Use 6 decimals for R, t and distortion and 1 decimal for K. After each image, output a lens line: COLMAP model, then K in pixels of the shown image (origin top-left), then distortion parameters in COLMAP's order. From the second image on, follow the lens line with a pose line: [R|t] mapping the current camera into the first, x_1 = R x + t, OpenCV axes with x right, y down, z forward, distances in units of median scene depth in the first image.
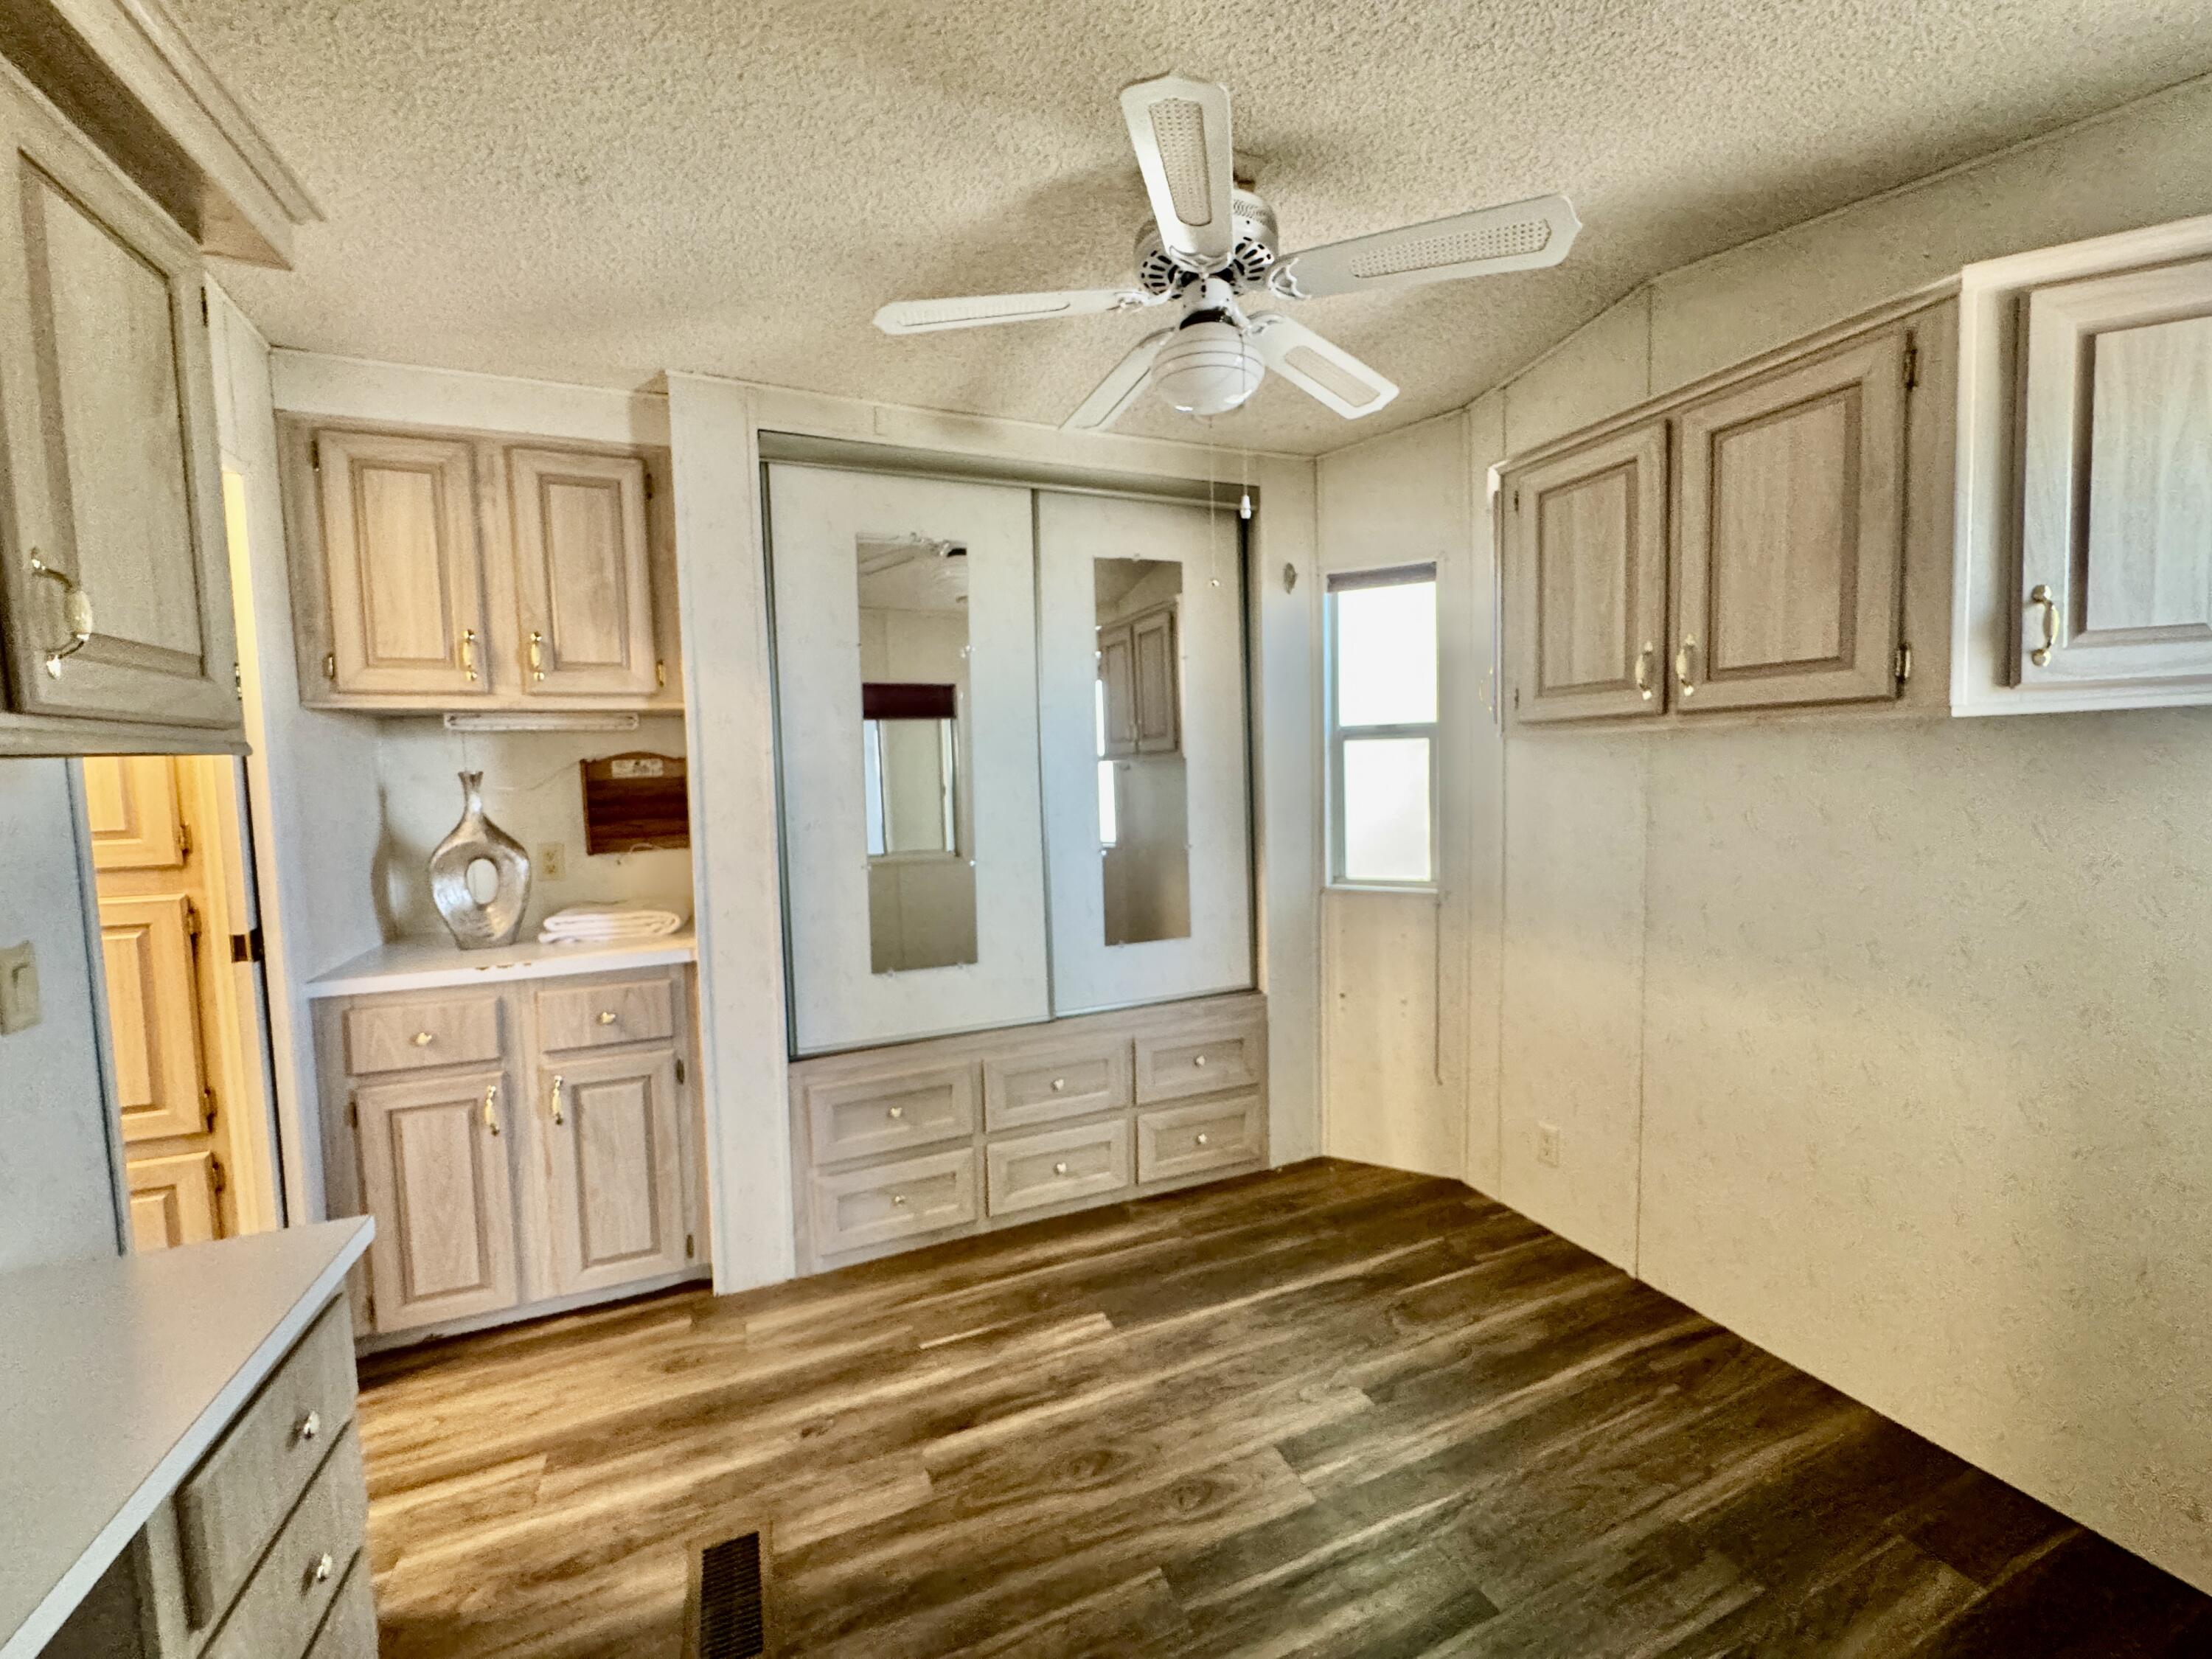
lens RADIAL K [[896.8, 0, 1106.0], [0, 896.8, 829.5], [0, 0, 1]] dist [-0.002308, -0.000759]
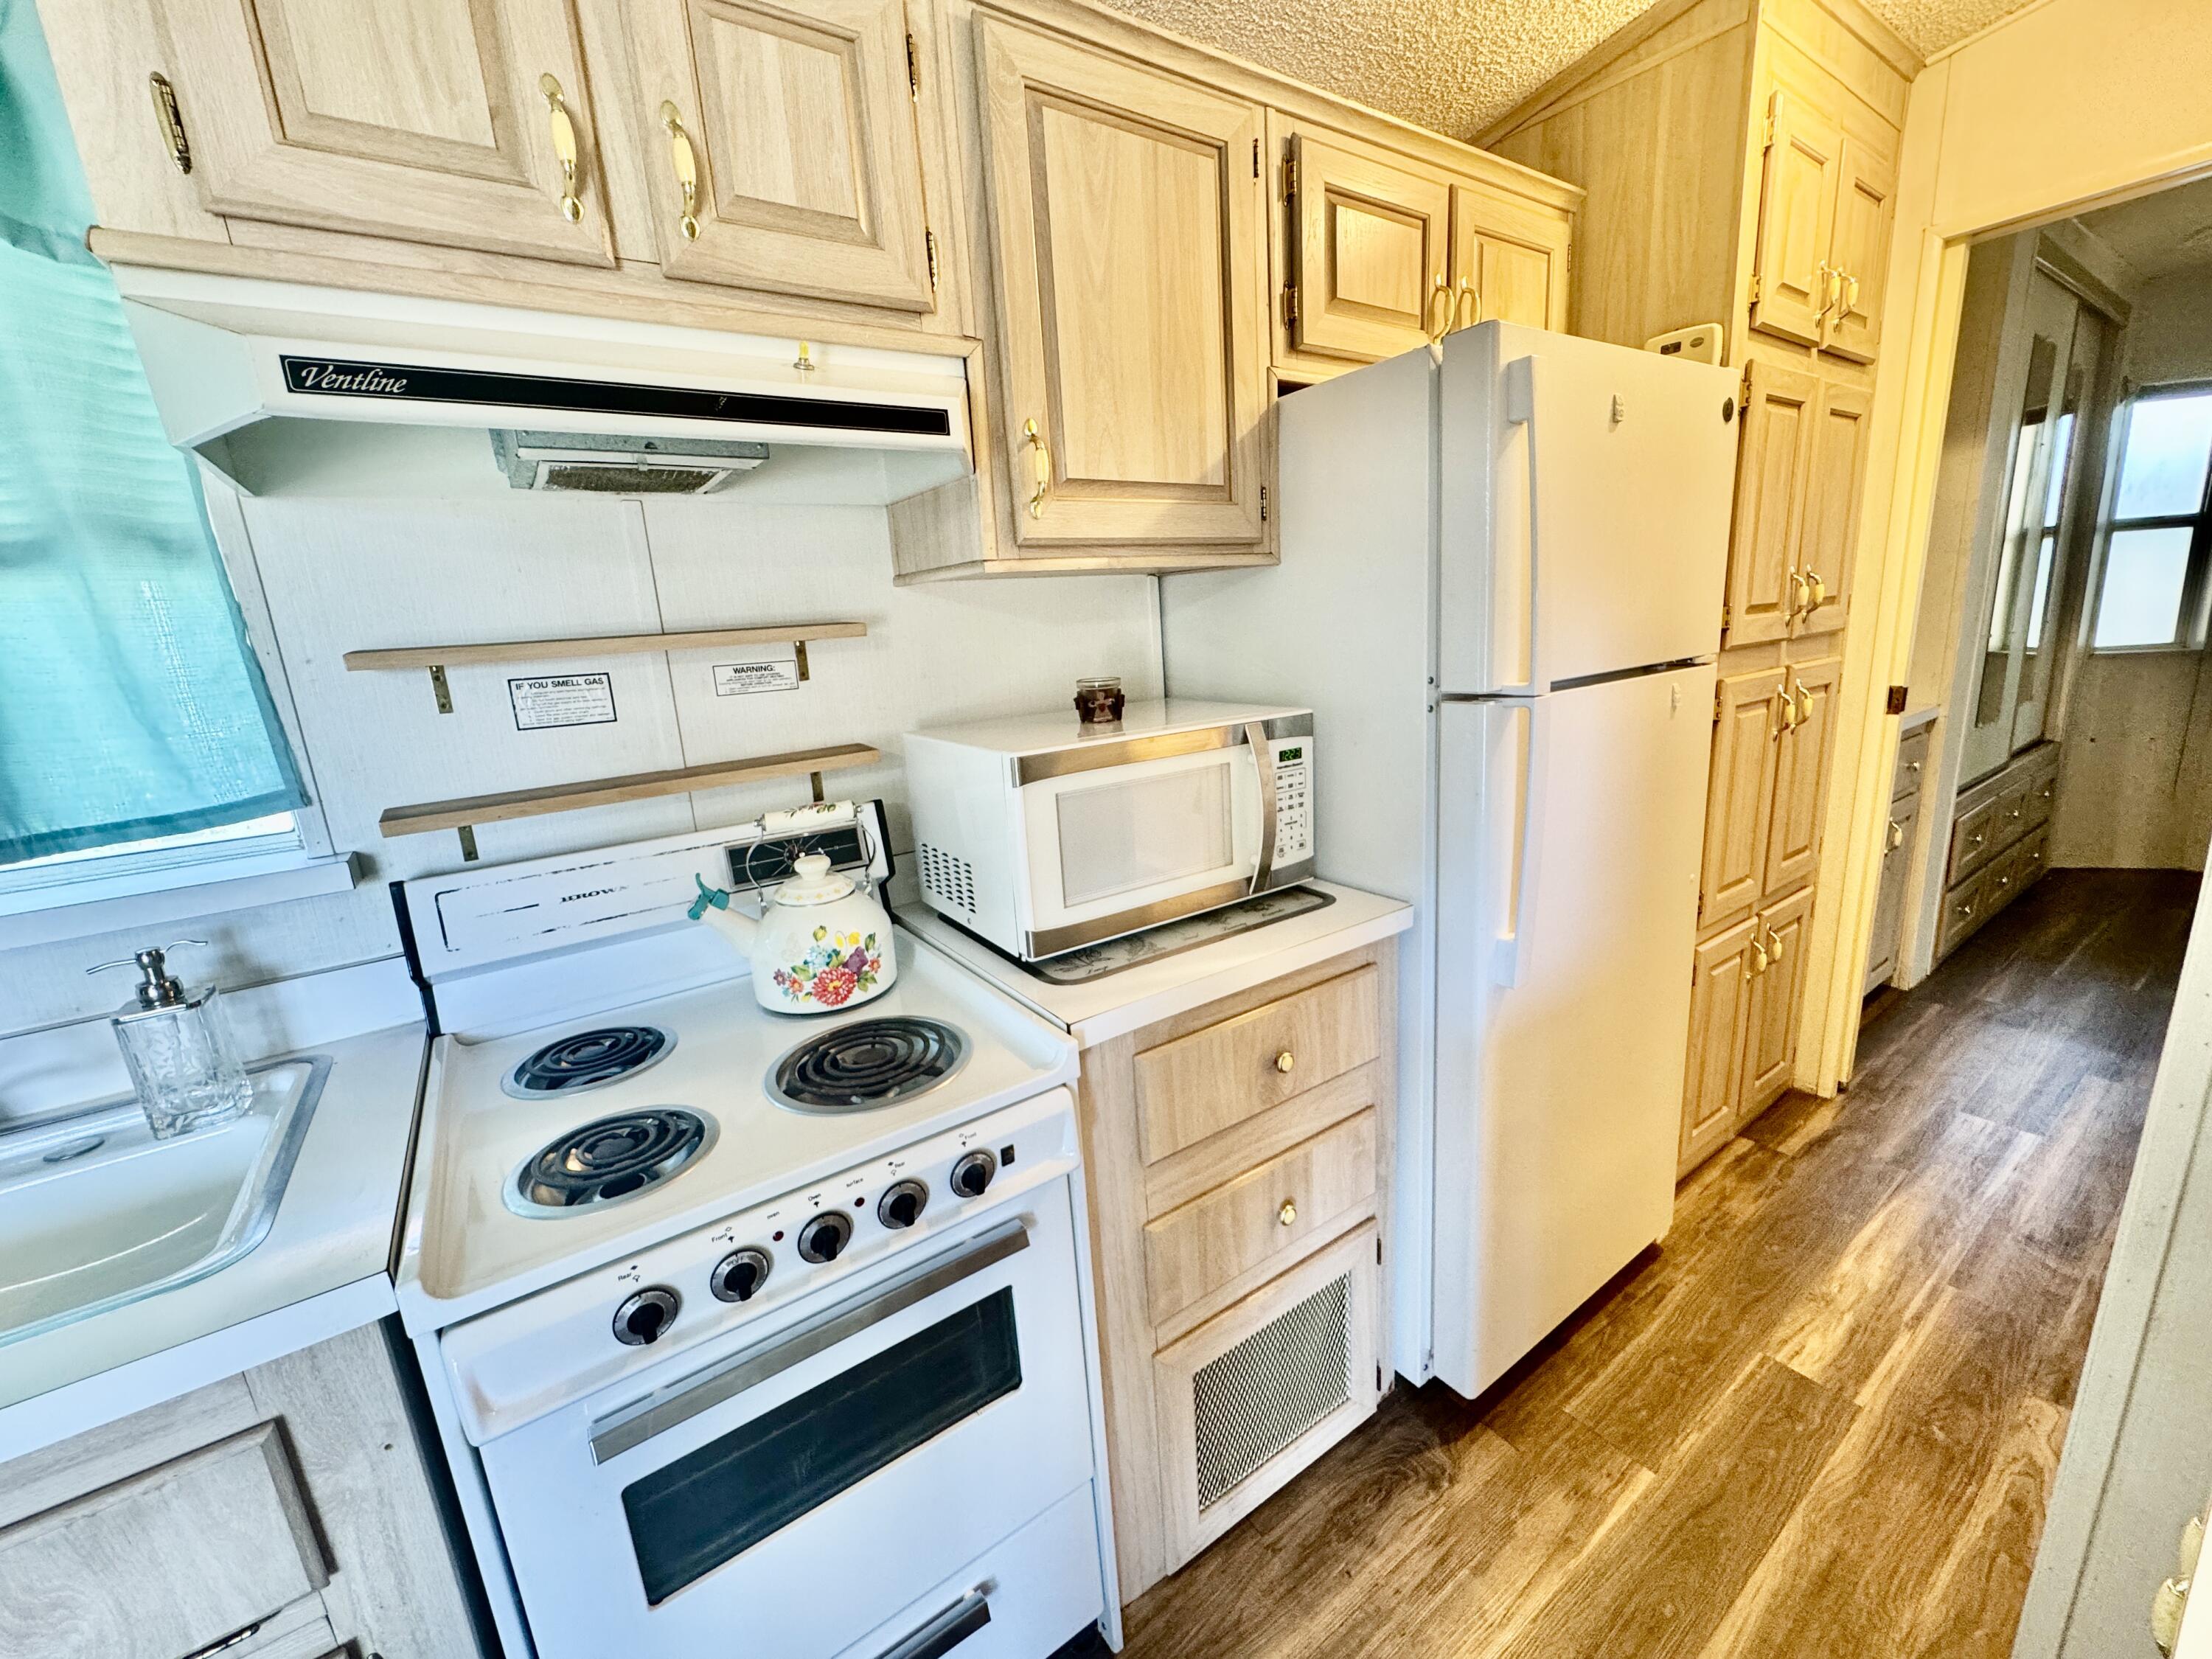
lens RADIAL K [[896.8, 0, 1106.0], [0, 896.8, 829.5], [0, 0, 1]] dist [-0.002308, -0.000759]
pose [[0.976913, -0.085202, 0.195912, -2.007656], [0.054183, 0.985860, 0.158568, 0.050718], [-0.206652, -0.144293, 0.967716, 0.074771]]
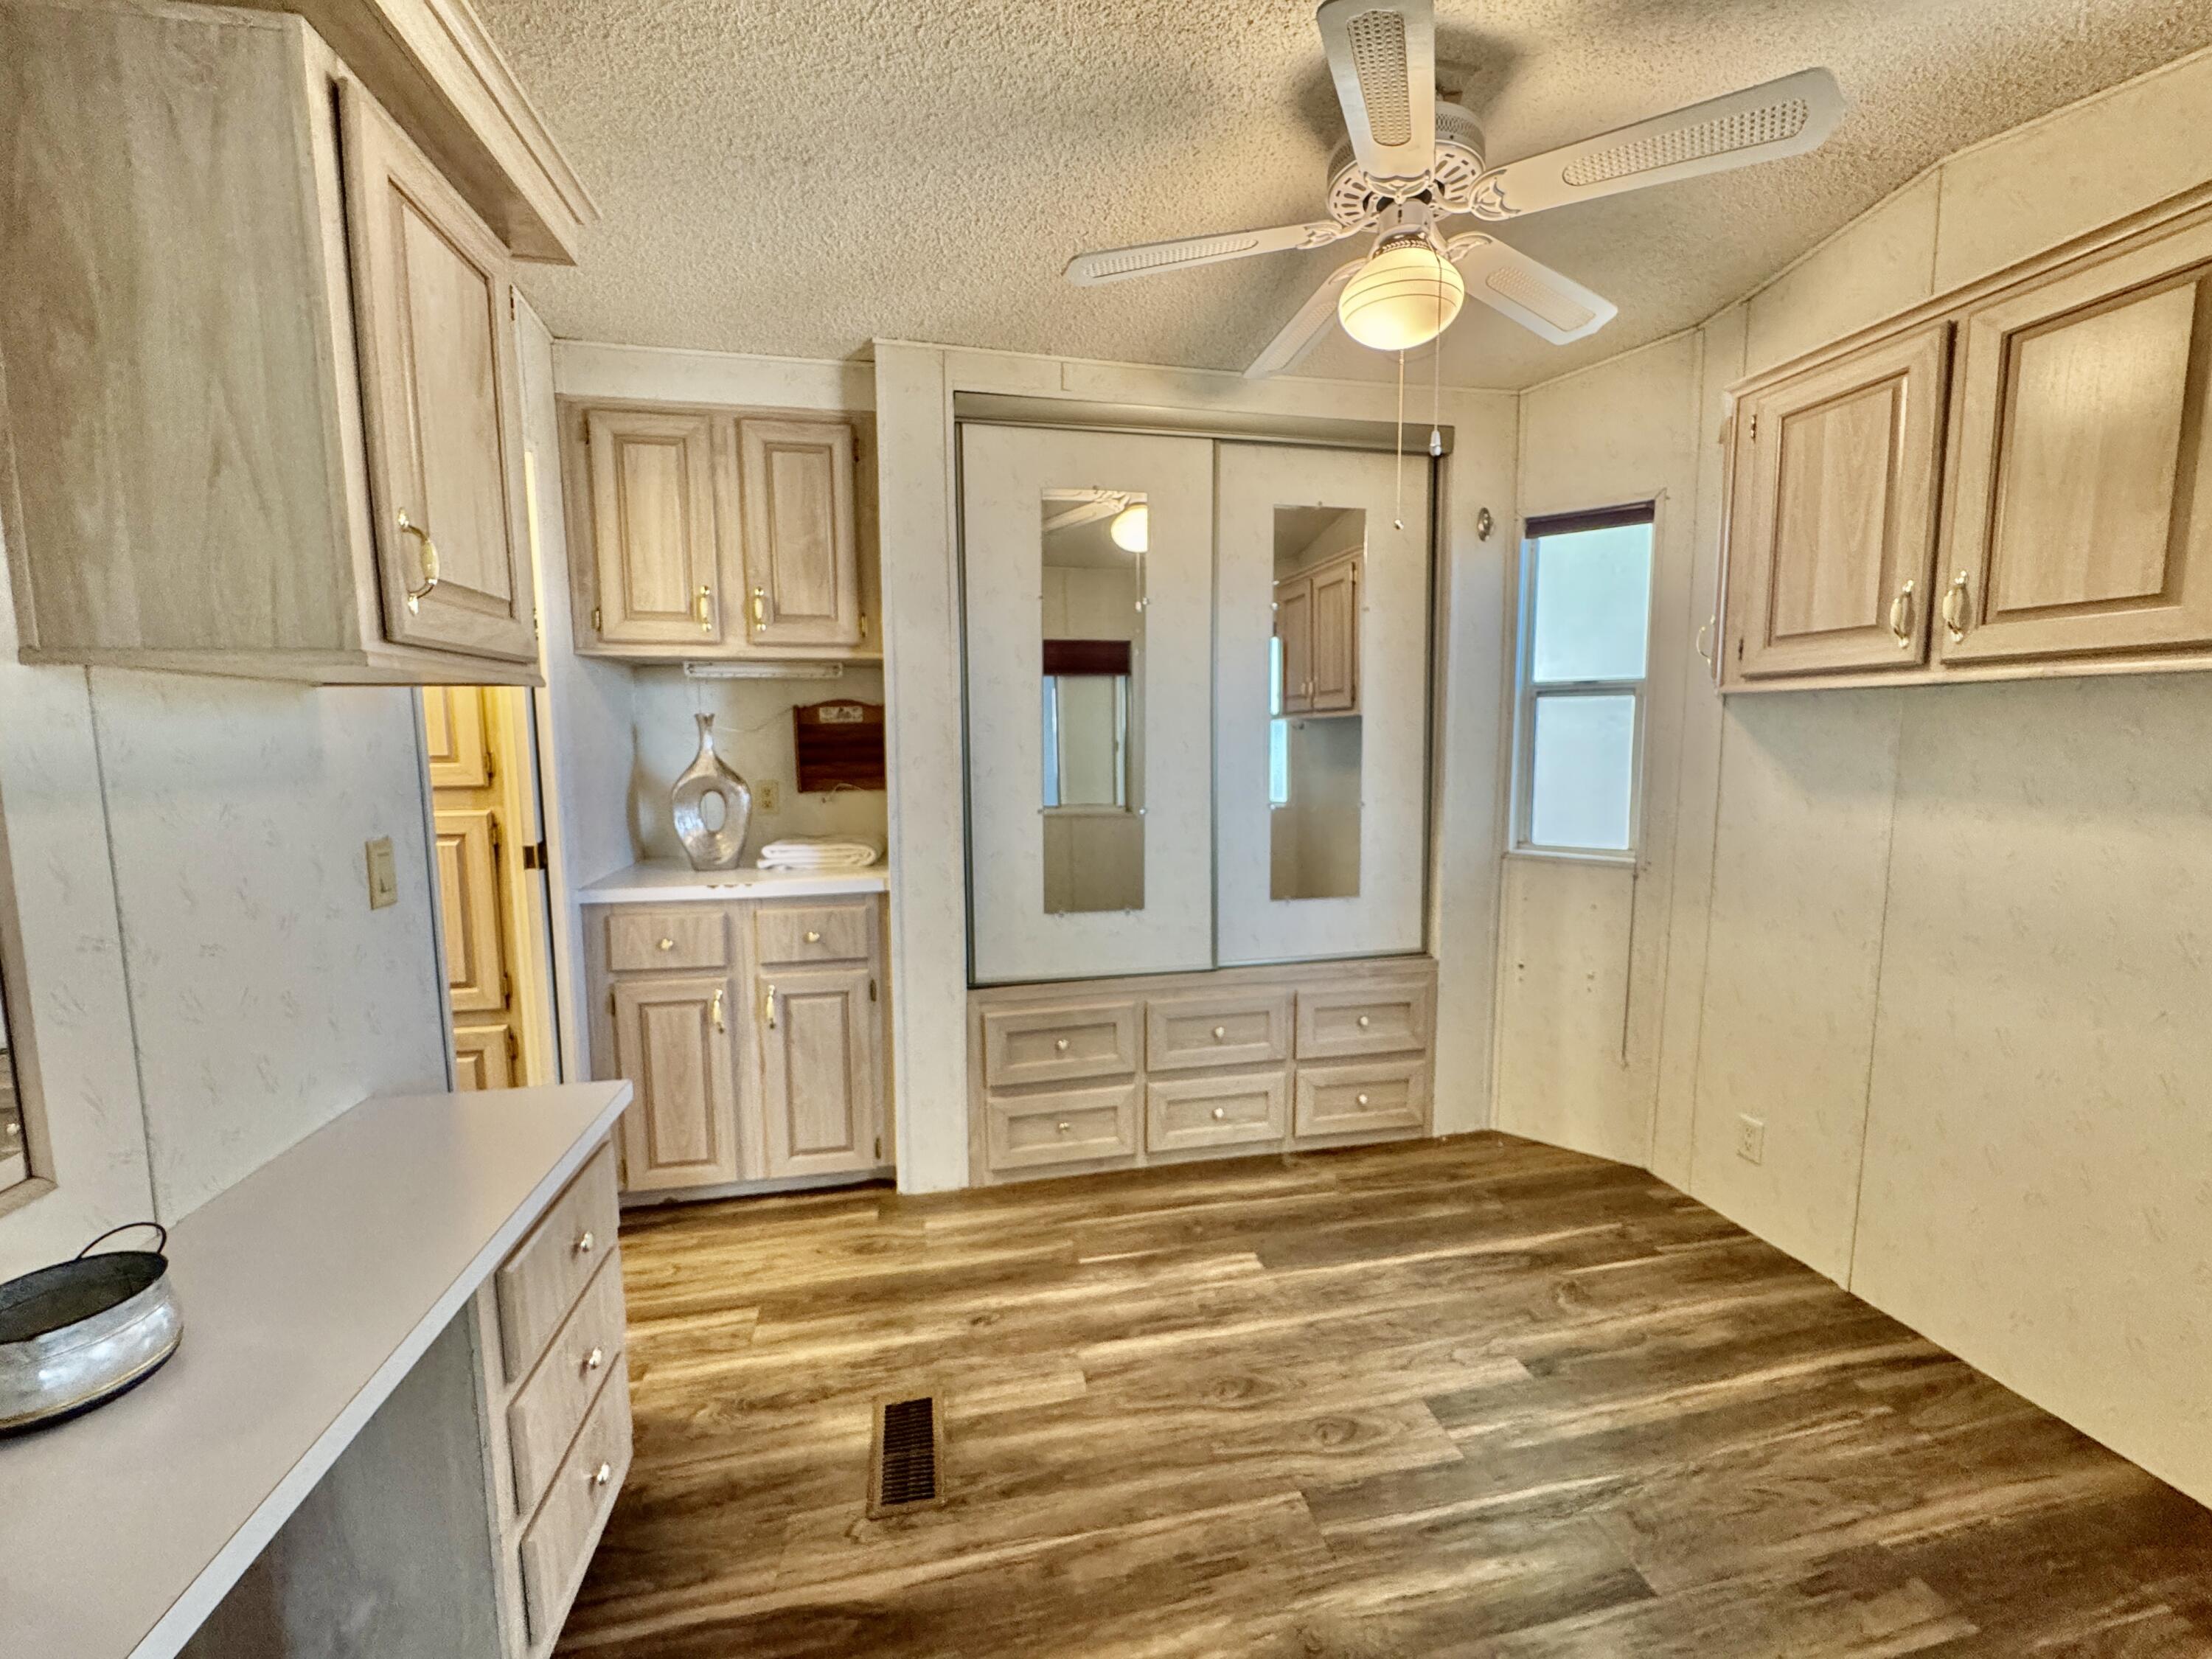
lens RADIAL K [[896.8, 0, 1106.0], [0, 896.8, 829.5], [0, 0, 1]] dist [-0.002308, -0.000759]
pose [[0.981806, 0.037765, -0.186094, 0.002533], [-0.030067, 0.998578, 0.044020, 0.017826], [0.187491, -0.037624, 0.981545, -0.020198]]
